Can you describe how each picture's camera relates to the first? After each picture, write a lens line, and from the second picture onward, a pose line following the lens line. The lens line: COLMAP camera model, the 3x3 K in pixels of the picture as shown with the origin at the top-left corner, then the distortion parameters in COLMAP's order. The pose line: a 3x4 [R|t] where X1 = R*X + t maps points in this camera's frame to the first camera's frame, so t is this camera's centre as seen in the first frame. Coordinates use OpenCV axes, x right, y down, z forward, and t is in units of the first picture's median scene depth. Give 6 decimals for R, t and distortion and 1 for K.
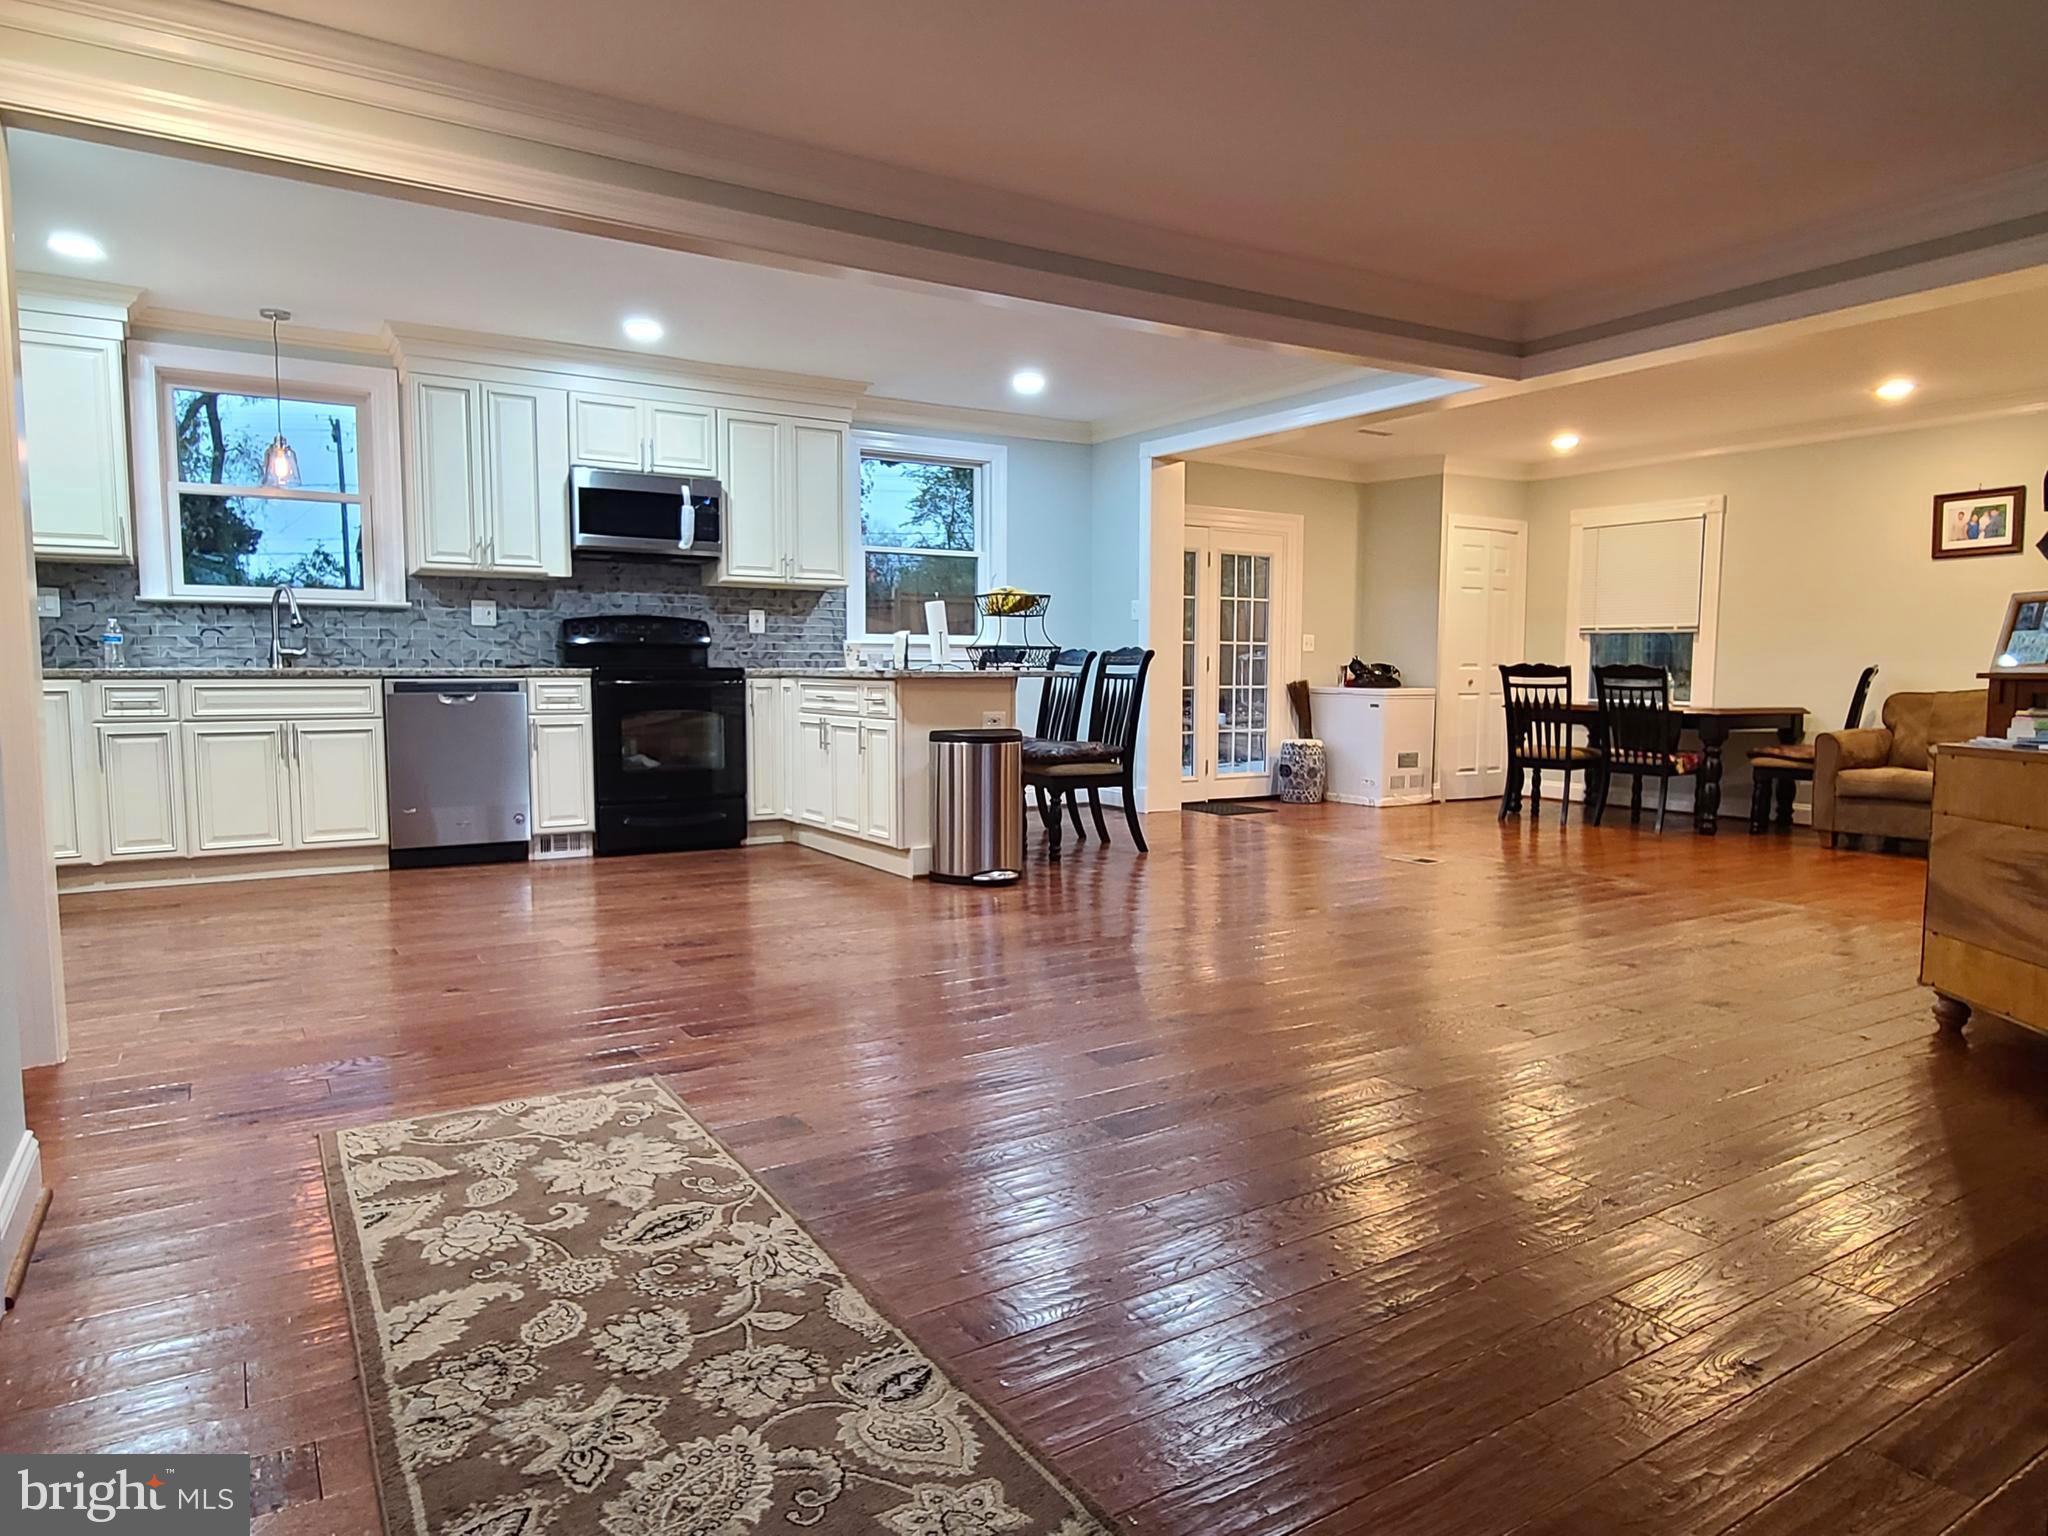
lens RADIAL K [[1273.1, 0, 1019.4], [0, 1273.1, 776.5], [0, 0, 1]] dist [-0.002678, -0.004768]
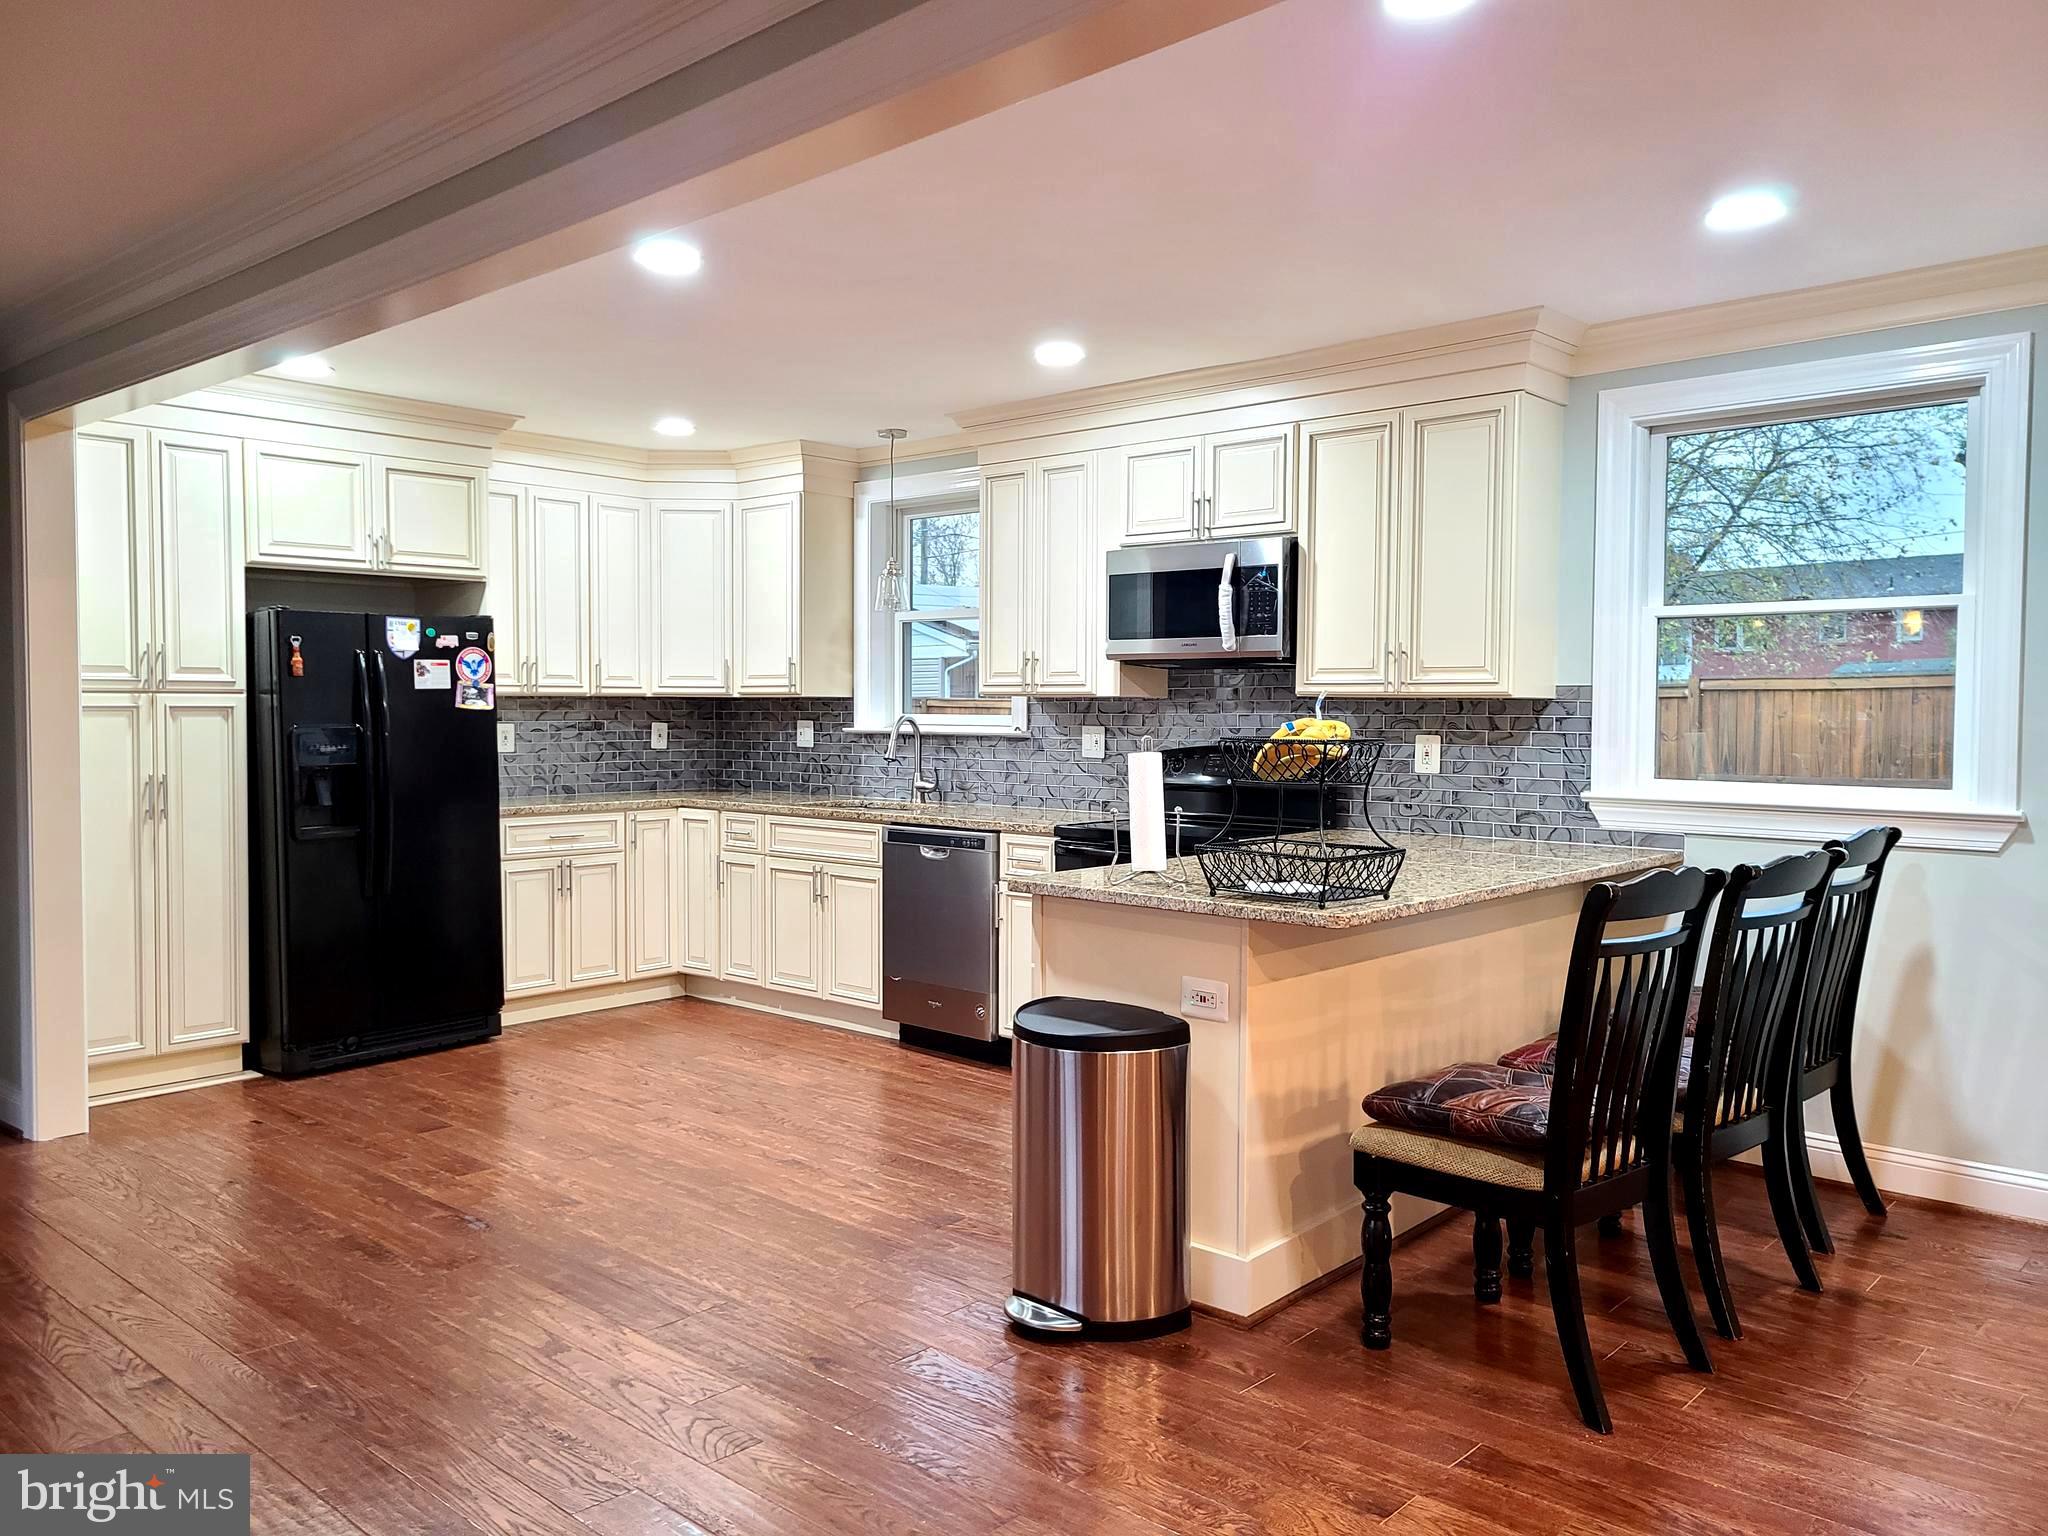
lens RADIAL K [[1534.3, 0, 1014.4], [0, 1534.3, 770.9], [0, 0, 1]] dist [0.033701, -0.000945]
pose [[0.269313, 0.040910, -0.962183, 0.392679], [-0.086822, 0.996060, 0.018049, -0.101765], [0.959131, 0.078678, 0.271804, 0.575129]]
